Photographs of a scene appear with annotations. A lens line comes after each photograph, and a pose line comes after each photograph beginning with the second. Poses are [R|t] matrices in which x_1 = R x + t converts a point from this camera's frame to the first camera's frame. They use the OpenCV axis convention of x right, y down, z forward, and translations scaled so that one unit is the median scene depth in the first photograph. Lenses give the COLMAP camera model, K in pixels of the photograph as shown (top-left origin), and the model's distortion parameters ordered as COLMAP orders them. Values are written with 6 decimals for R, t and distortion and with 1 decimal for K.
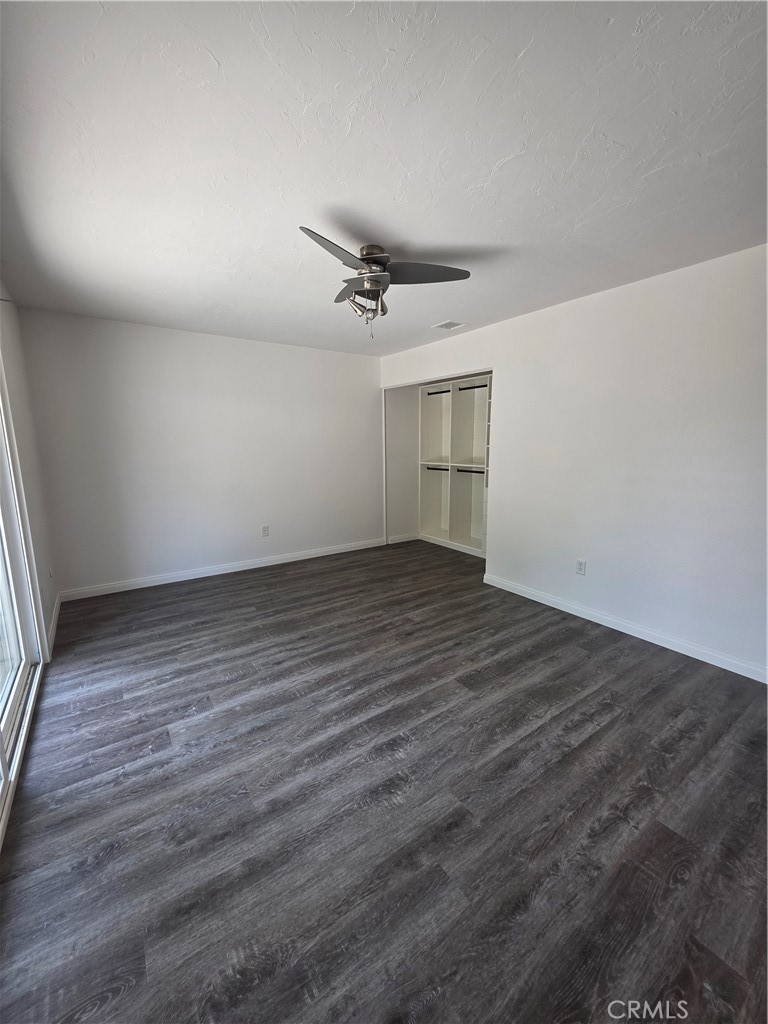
lens RADIAL K [[409.1, 0, 386.8], [0, 409.1, 509.7], [0, 0, 1]] dist [0.001639, 0.000171]
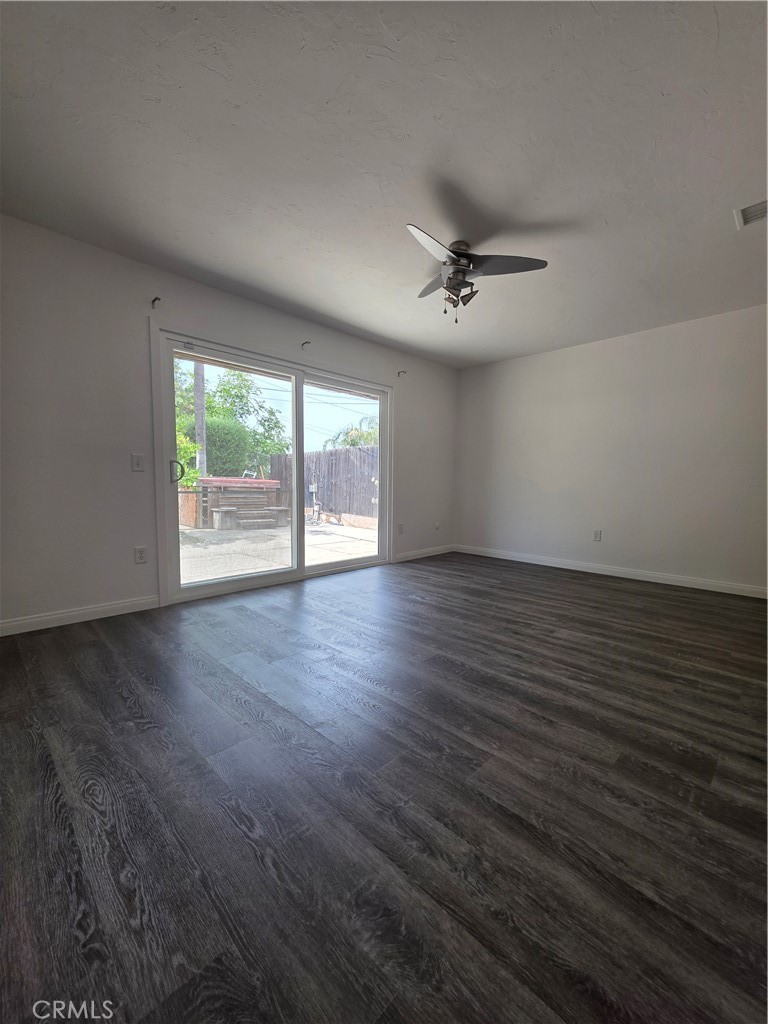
lens RADIAL K [[411.5, 0, 391.5], [0, 411.5, 515.3], [0, 0, 1]] dist [0.000192, 0.000193]
pose [[0.183332, 0.085916, -0.979289, 0.902236], [-0.172892, 0.983464, 0.053915, 0.060576], [0.967728, 0.159427, 0.195155, 0.572479]]
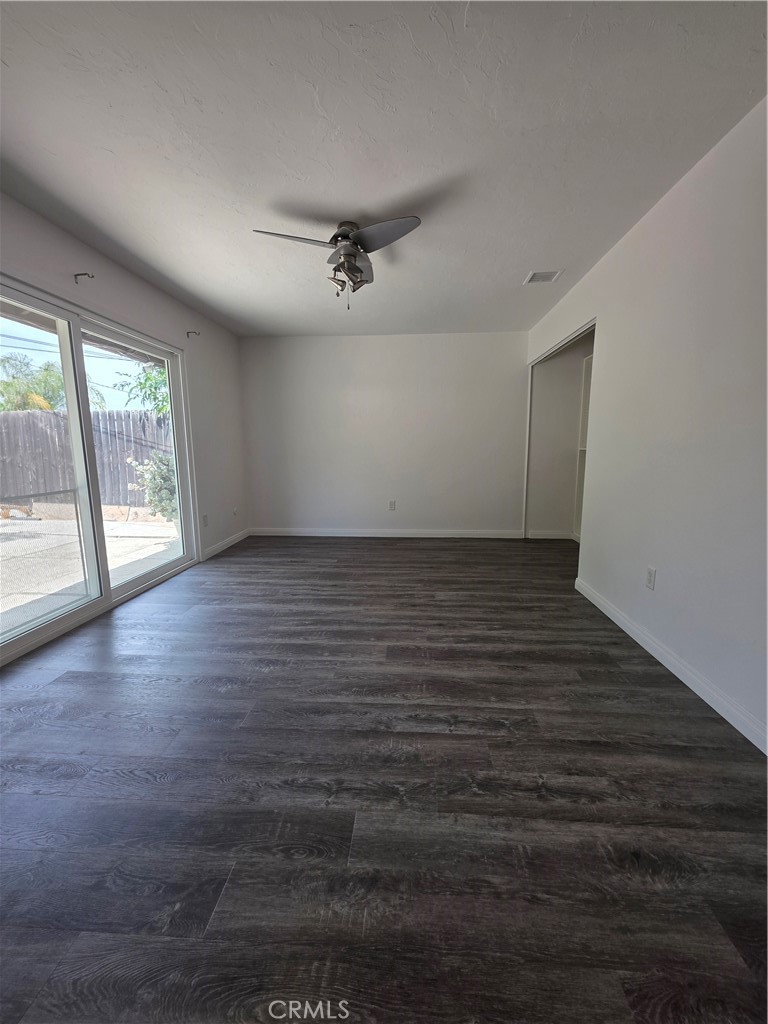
lens RADIAL K [[409.1, 0, 386.8], [0, 409.1, 509.7], [0, 0, 1]] dist [0.001639, 0.000171]
pose [[0.779256, 0.095850, -0.619333, 0.635526], [-0.101657, 0.994480, 0.026002, 0.059870], [0.618406, 0.042697, 0.784698, 0.192914]]
